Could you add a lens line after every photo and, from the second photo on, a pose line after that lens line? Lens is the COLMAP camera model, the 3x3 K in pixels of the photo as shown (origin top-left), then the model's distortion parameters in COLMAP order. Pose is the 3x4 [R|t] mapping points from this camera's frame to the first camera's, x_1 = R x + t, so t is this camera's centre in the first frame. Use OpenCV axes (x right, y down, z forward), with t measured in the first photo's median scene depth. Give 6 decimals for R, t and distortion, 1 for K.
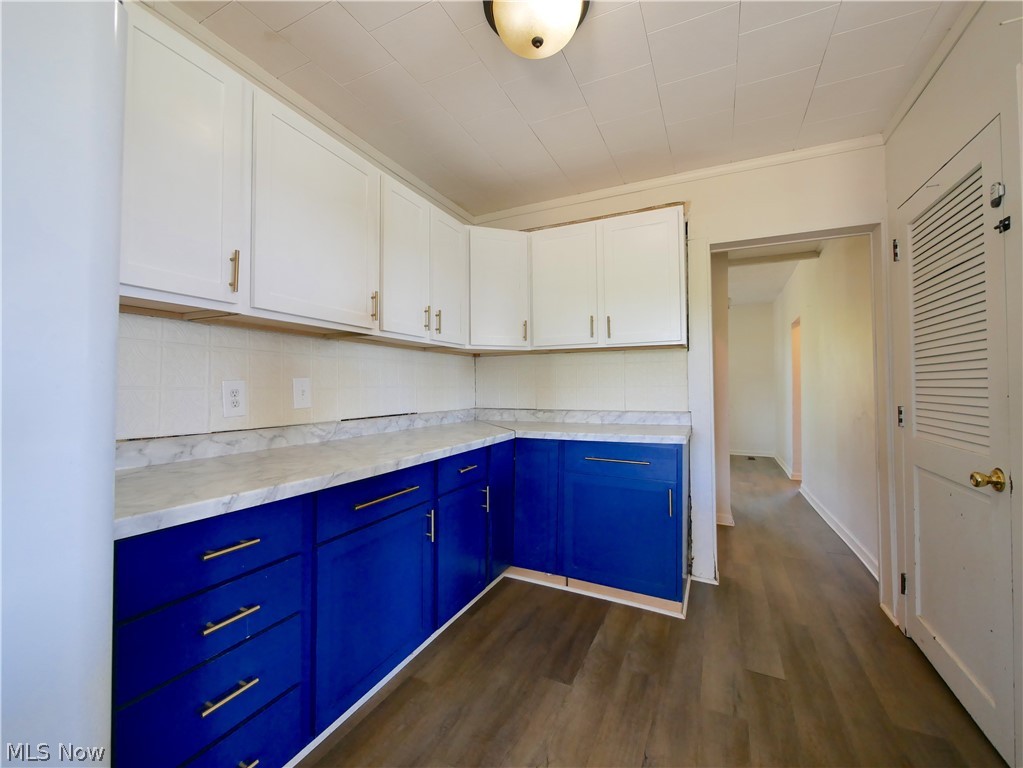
lens RADIAL K [[425.8, 0, 509.4], [0, 425.8, 380.4], [0, 0, 1]] dist [-0.006464, 0.000277]
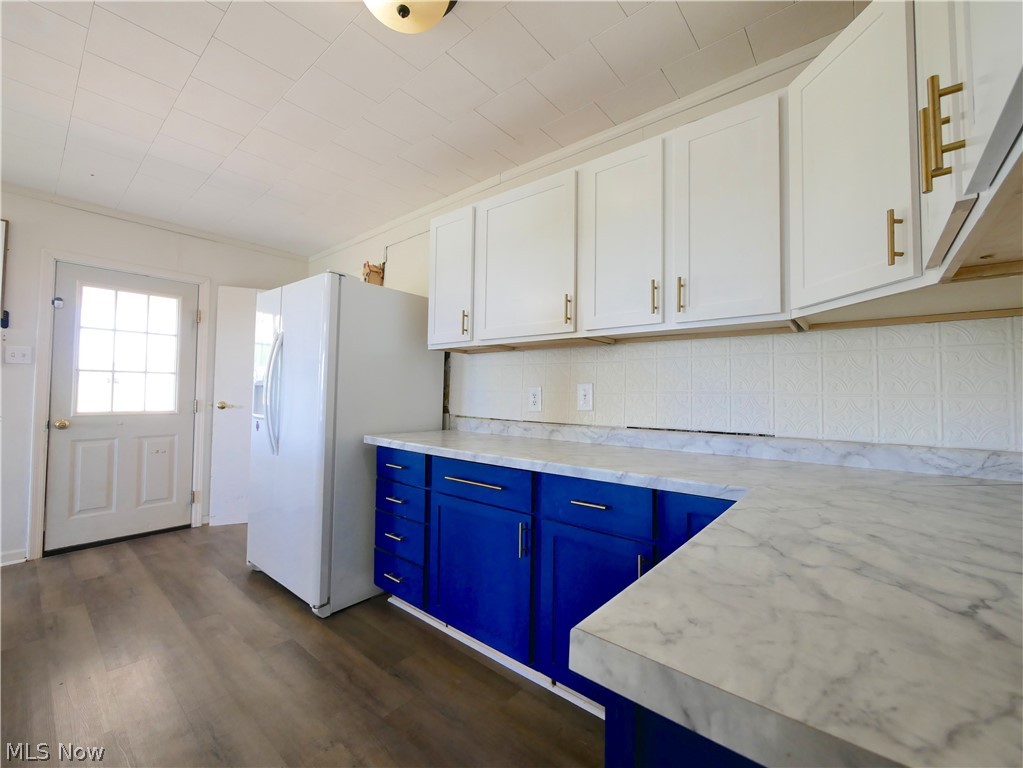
lens RADIAL K [[425.8, 0, 509.4], [0, 425.8, 380.4], [0, 0, 1]] dist [-0.006464, 0.000277]
pose [[-0.251992, -0.012277, -0.967651, 0.655901], [0.016698, 0.999715, -0.017032, 0.002228], [0.967585, -0.020450, -0.251715, 1.103445]]
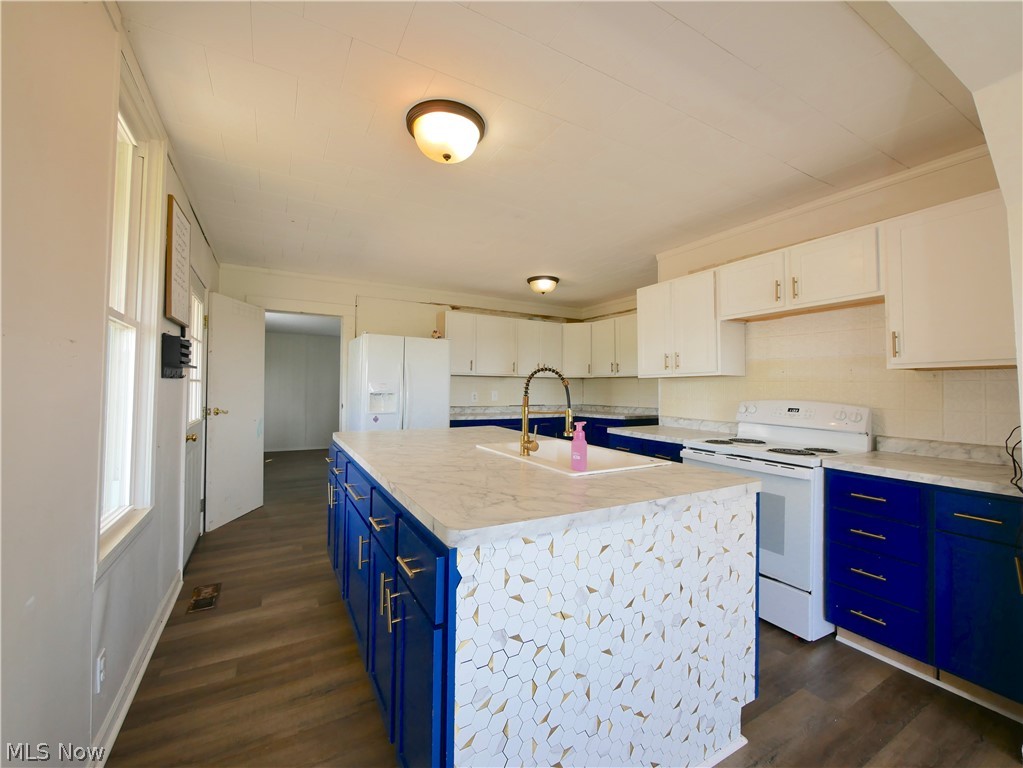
lens RADIAL K [[425.8, 0, 509.4], [0, 425.8, 380.4], [0, 0, 1]] dist [-0.006464, 0.000277]
pose [[0.816369, -0.003642, -0.577519, 1.362760], [0.001139, 0.999988, -0.004696, -0.066651], [0.577529, 0.003176, 0.816364, -1.435397]]
